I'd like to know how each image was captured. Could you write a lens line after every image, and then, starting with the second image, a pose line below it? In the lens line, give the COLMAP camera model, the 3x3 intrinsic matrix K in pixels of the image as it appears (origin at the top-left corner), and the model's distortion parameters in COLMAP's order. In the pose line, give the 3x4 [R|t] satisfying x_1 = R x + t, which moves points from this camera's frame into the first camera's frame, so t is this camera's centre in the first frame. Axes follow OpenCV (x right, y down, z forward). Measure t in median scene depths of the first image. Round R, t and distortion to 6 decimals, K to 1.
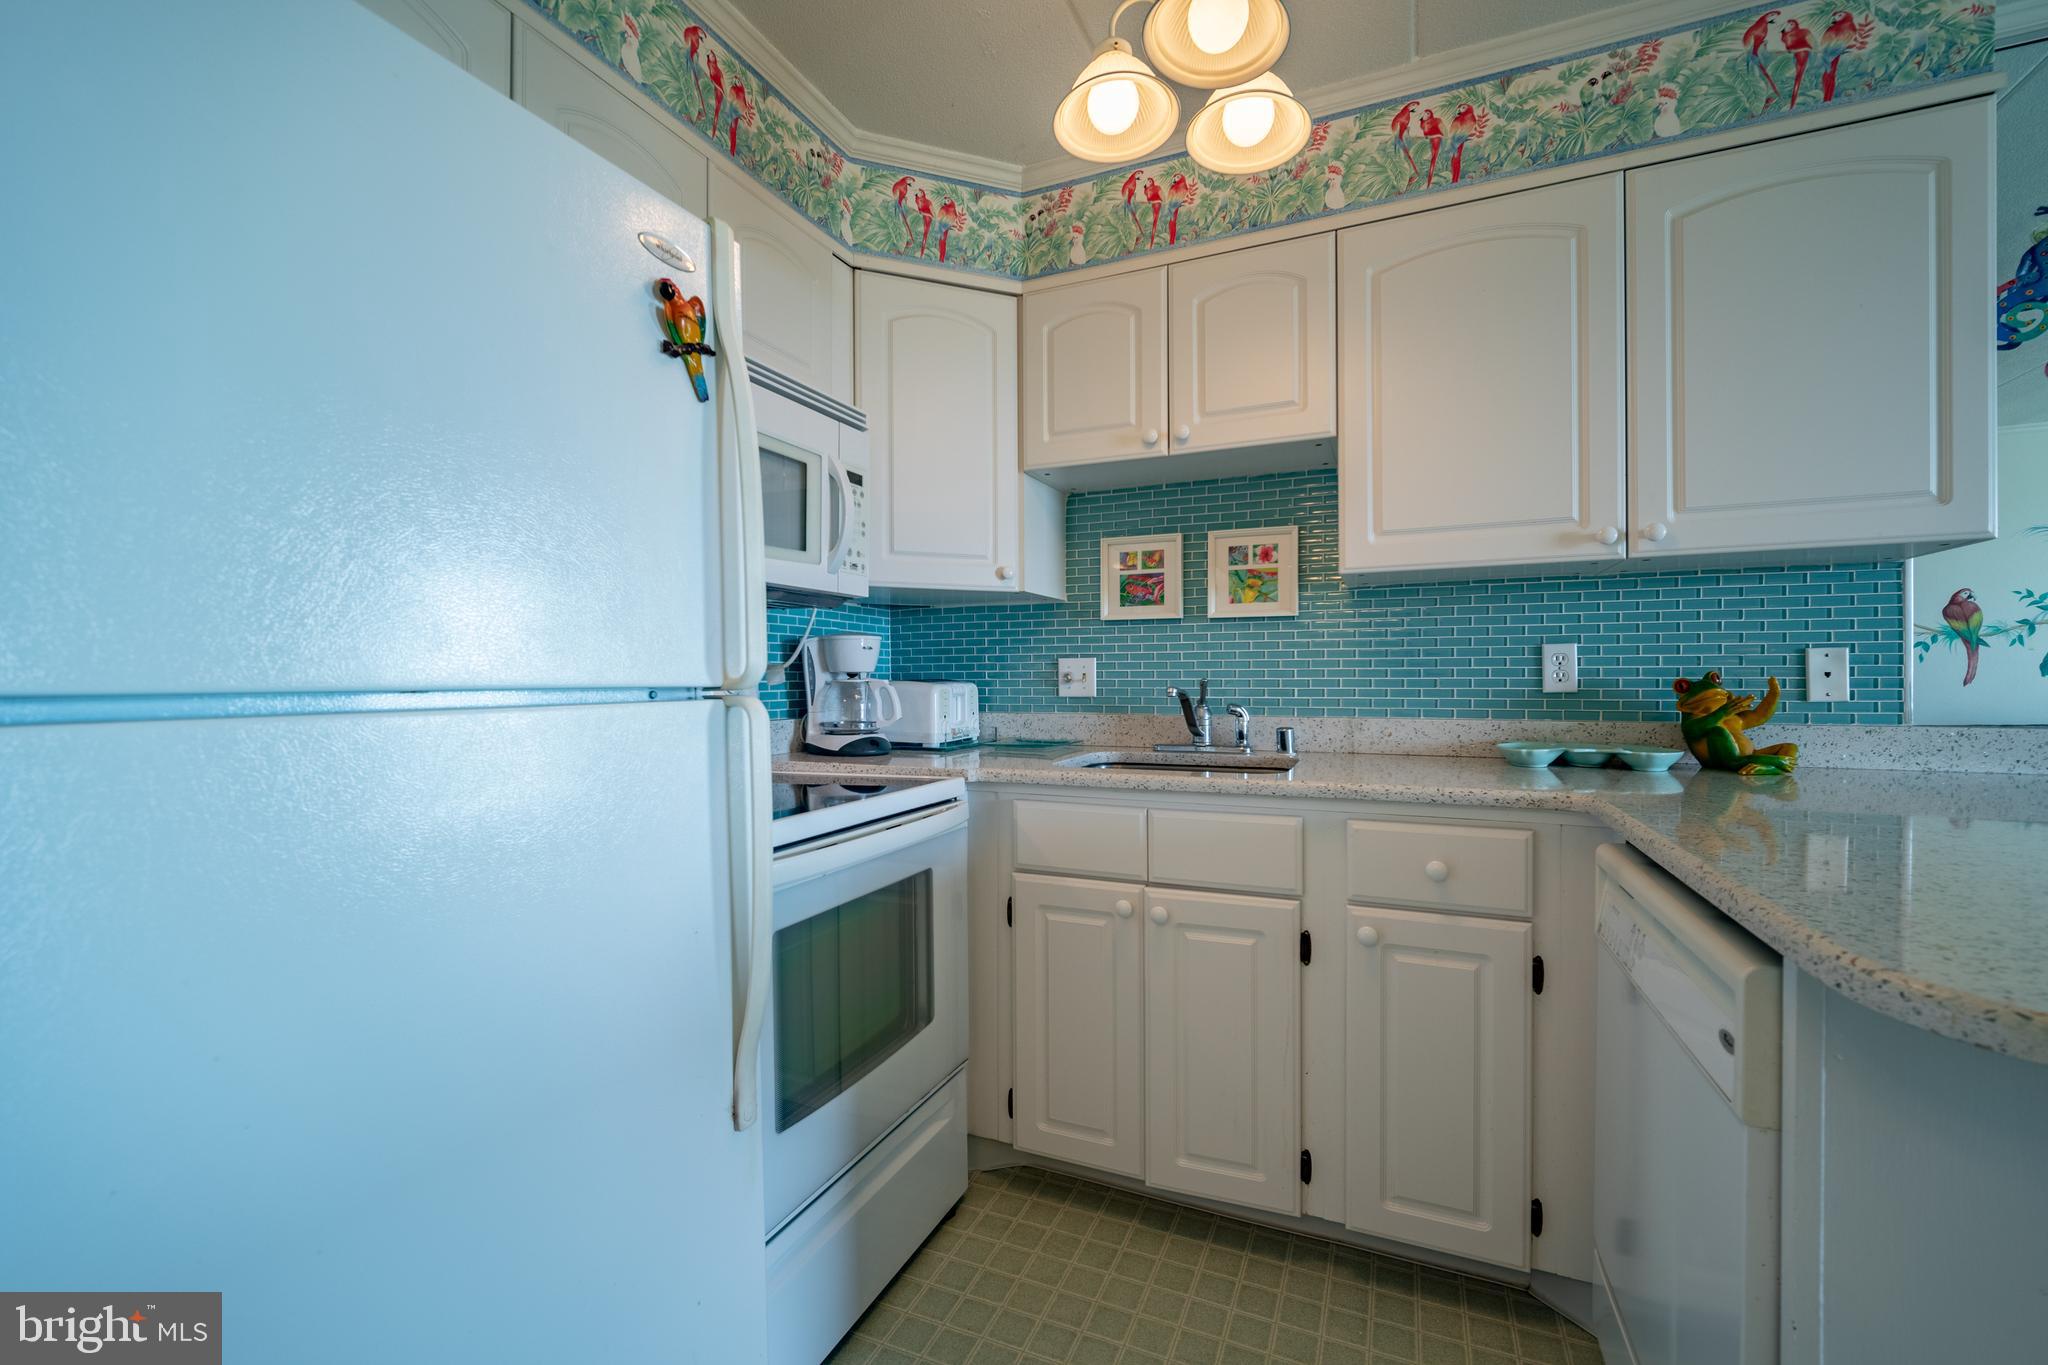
lens RADIAL K [[846.8, 0, 1037.4], [0, 846.8, 683.6], [0, 0, 1]] dist [-0.001485, -0.000074]
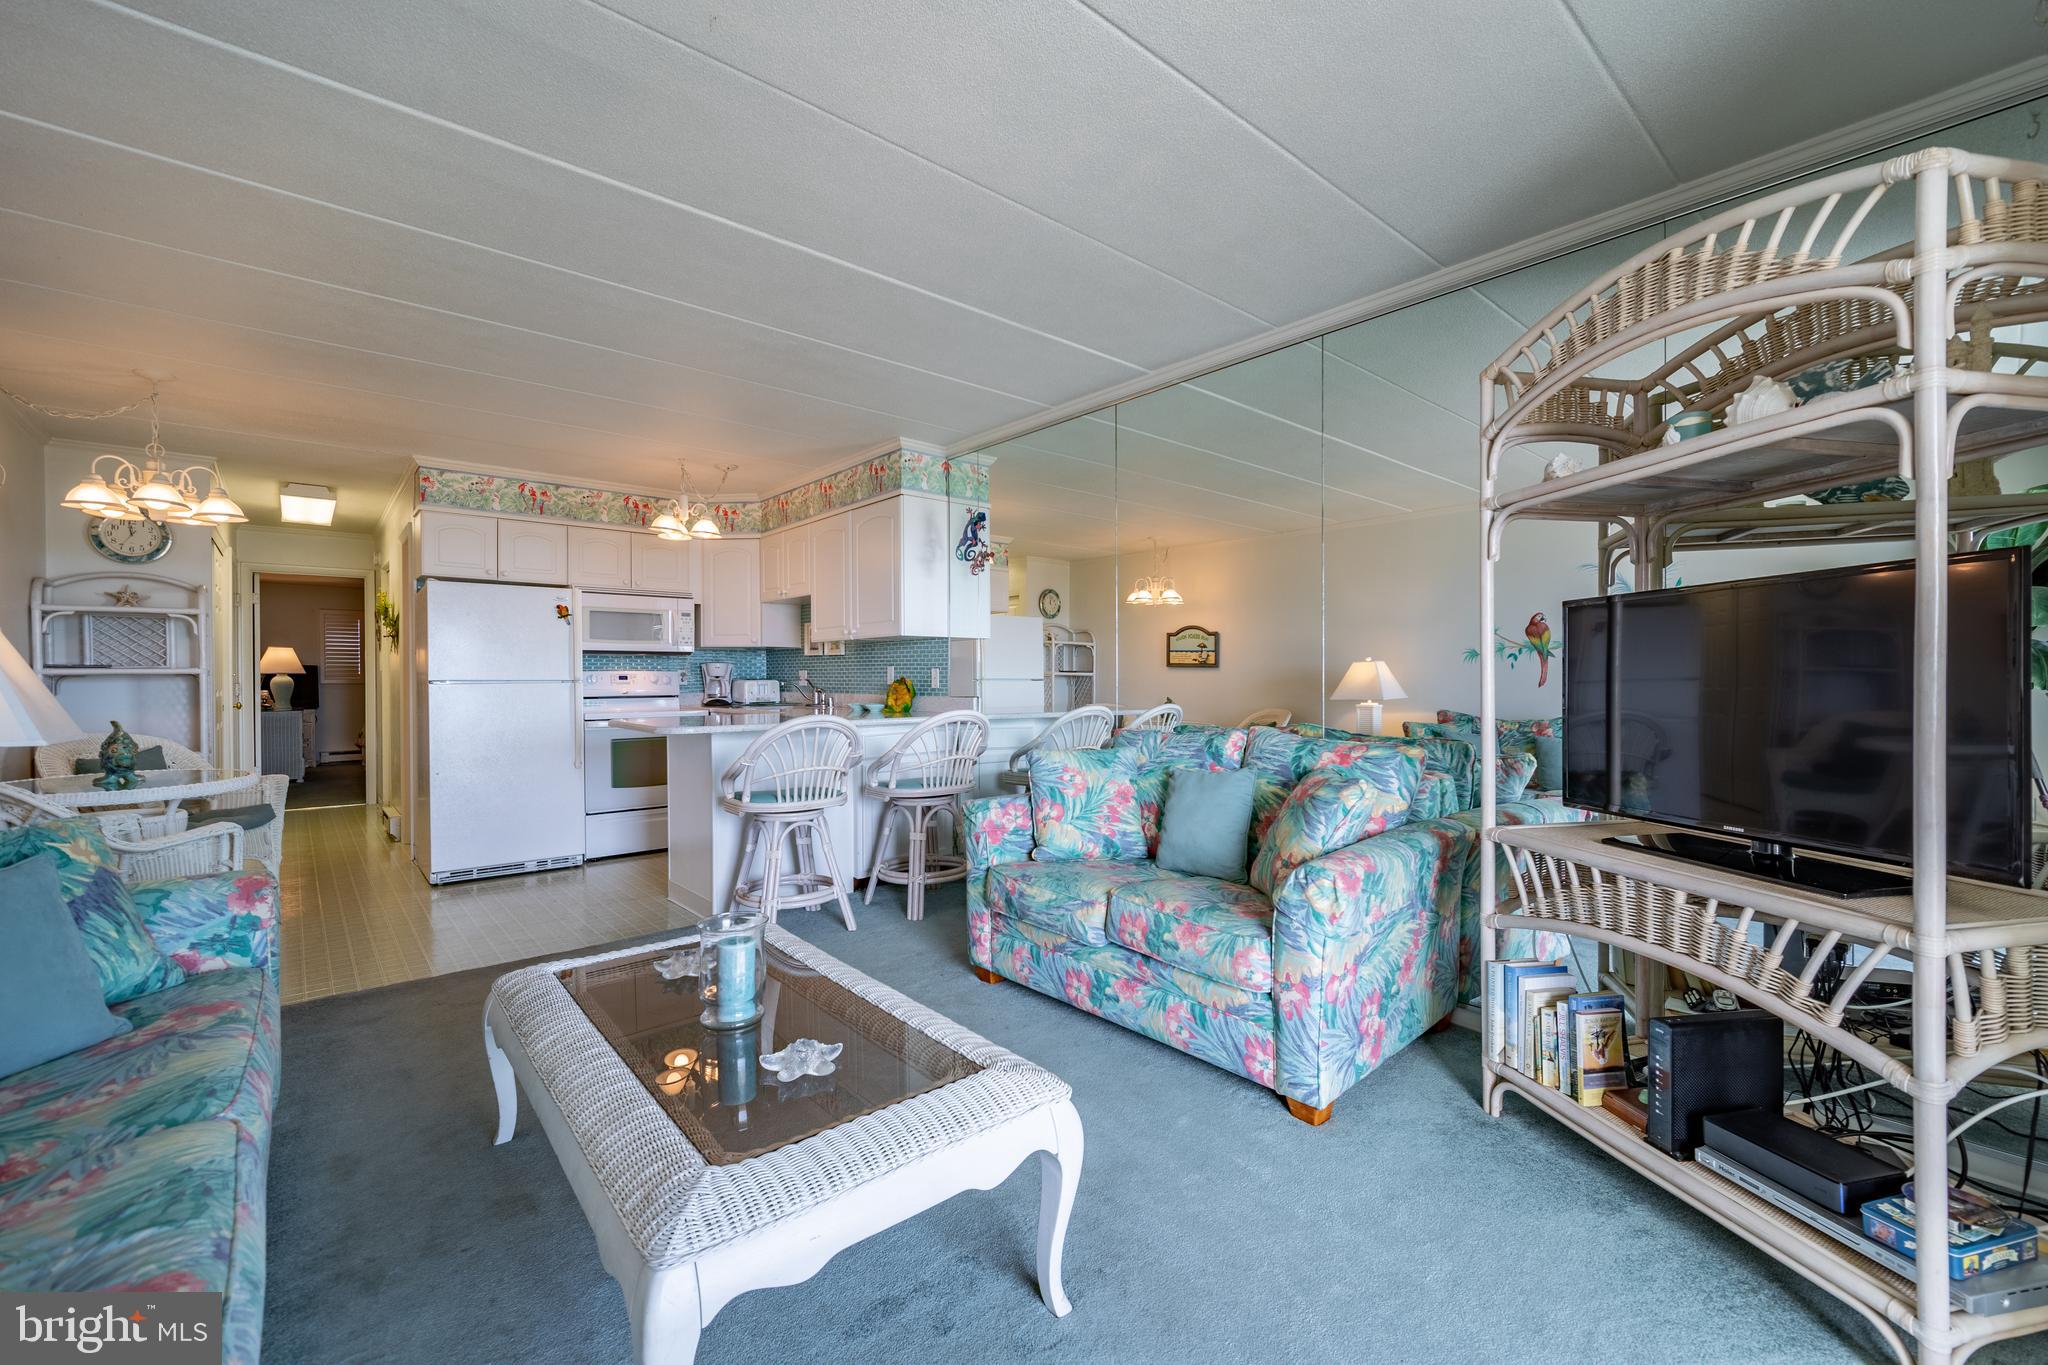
lens RADIAL K [[845.3, 0, 1036.0], [0, 845.3, 684.3], [0, 0, 1]] dist [-0.002689, -0.000296]
pose [[0.904663, 0.005865, -0.426087, 2.128953], [-0.004587, 0.999981, 0.004024, -0.003094], [0.426103, -0.001686, 0.904673, -1.190100]]
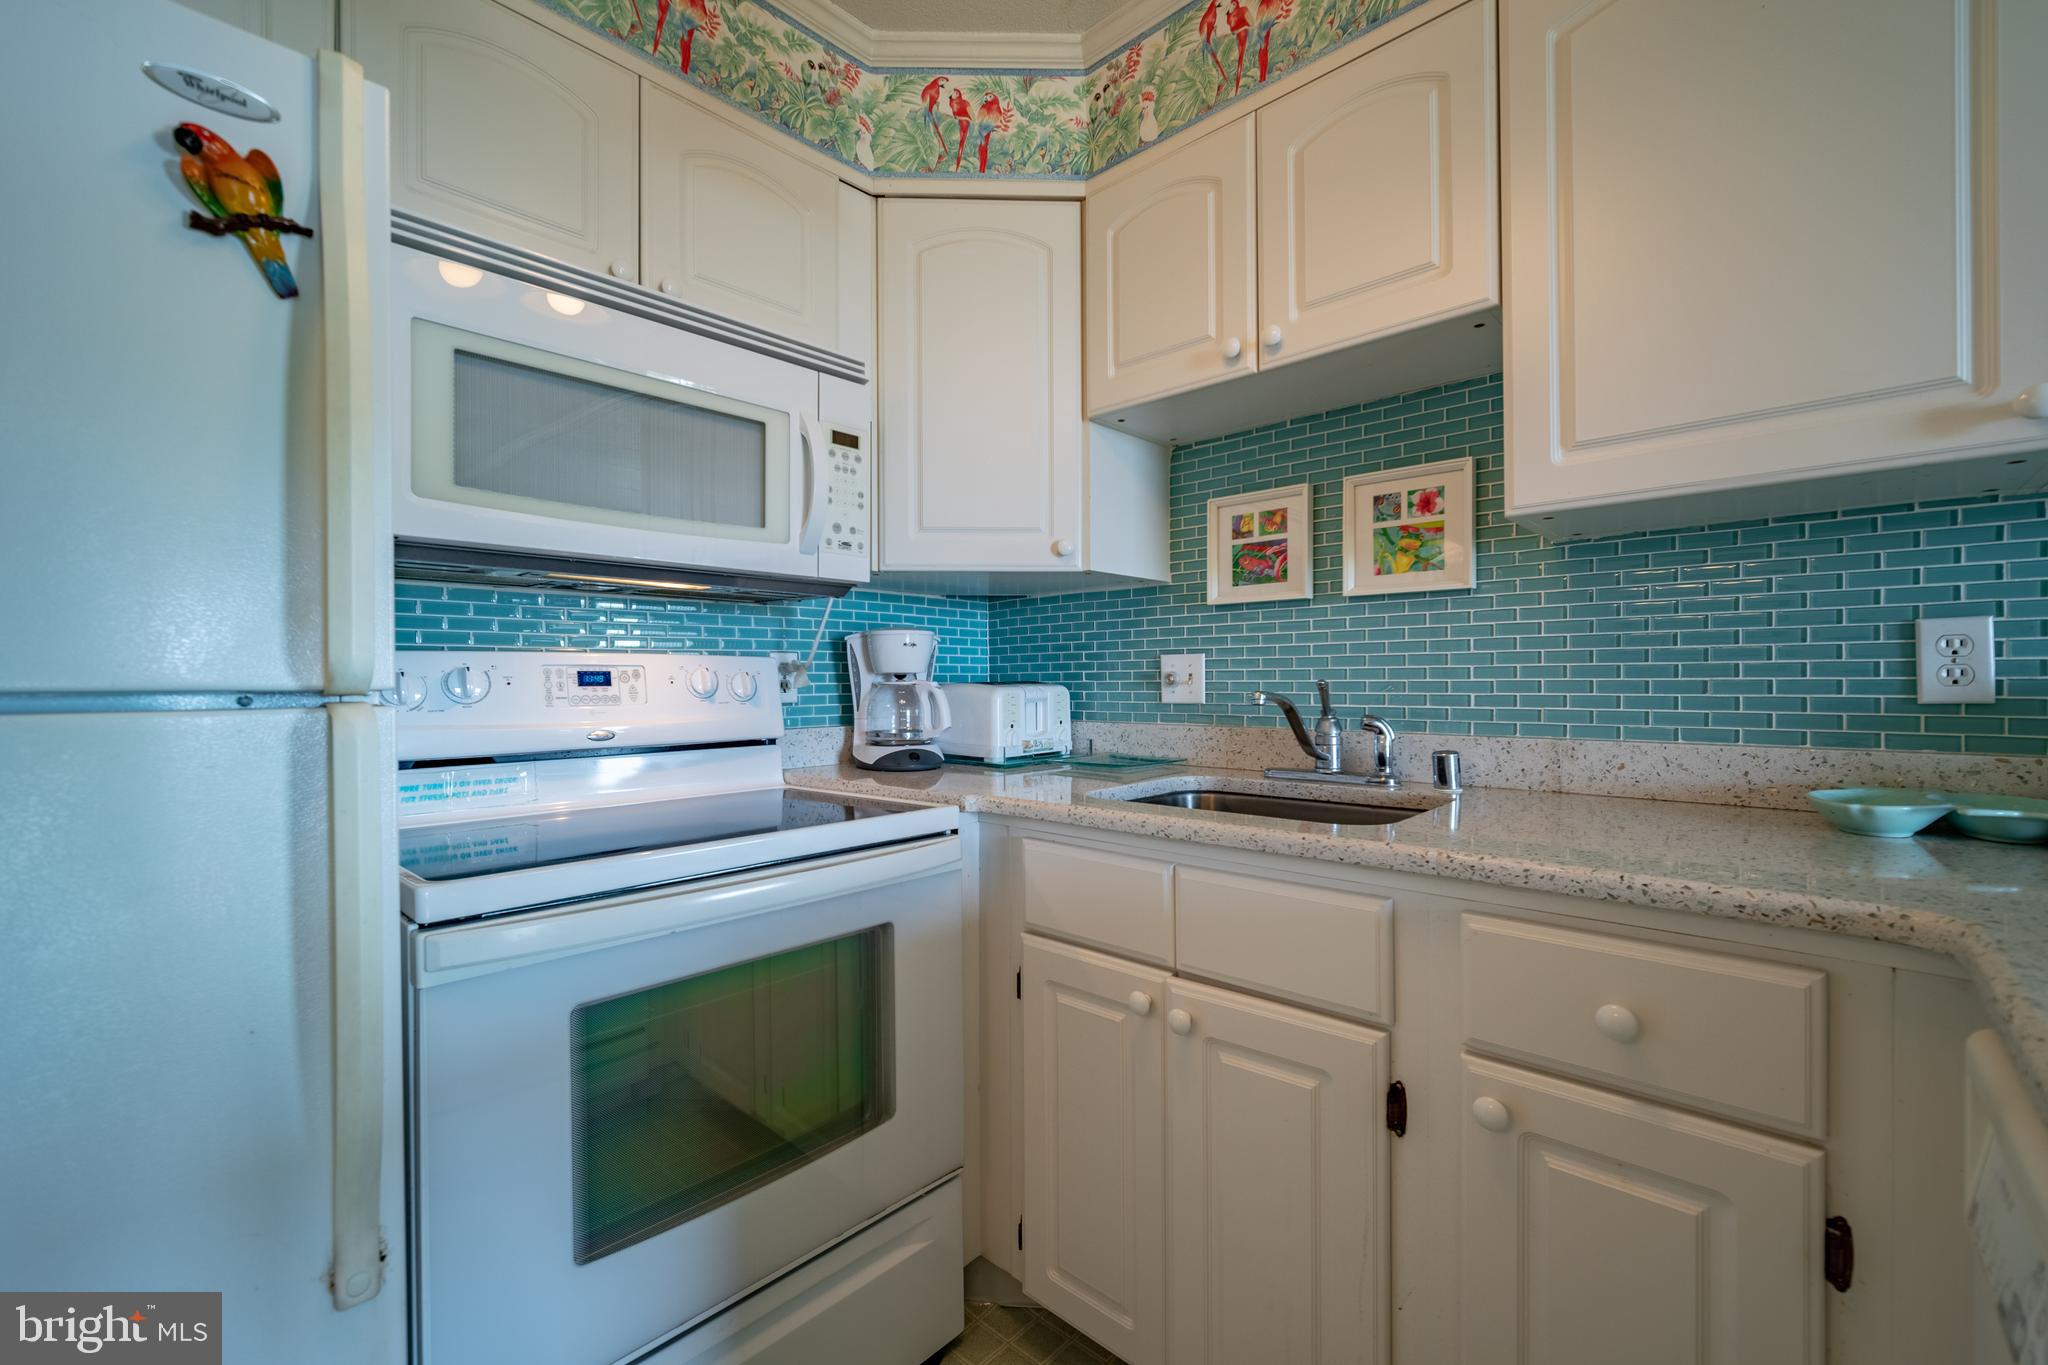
lens RADIAL K [[848.2, 0, 1036.6], [0, 848.2, 683.8], [0, 0, 1]] dist [-0.004136, 0.000625]
pose [[0.943703, 0.000193, -0.330793, 0.219758], [-0.001172, 0.999995, -0.002762, -0.000438], [0.330791, 0.002994, 0.943699, 0.257315]]
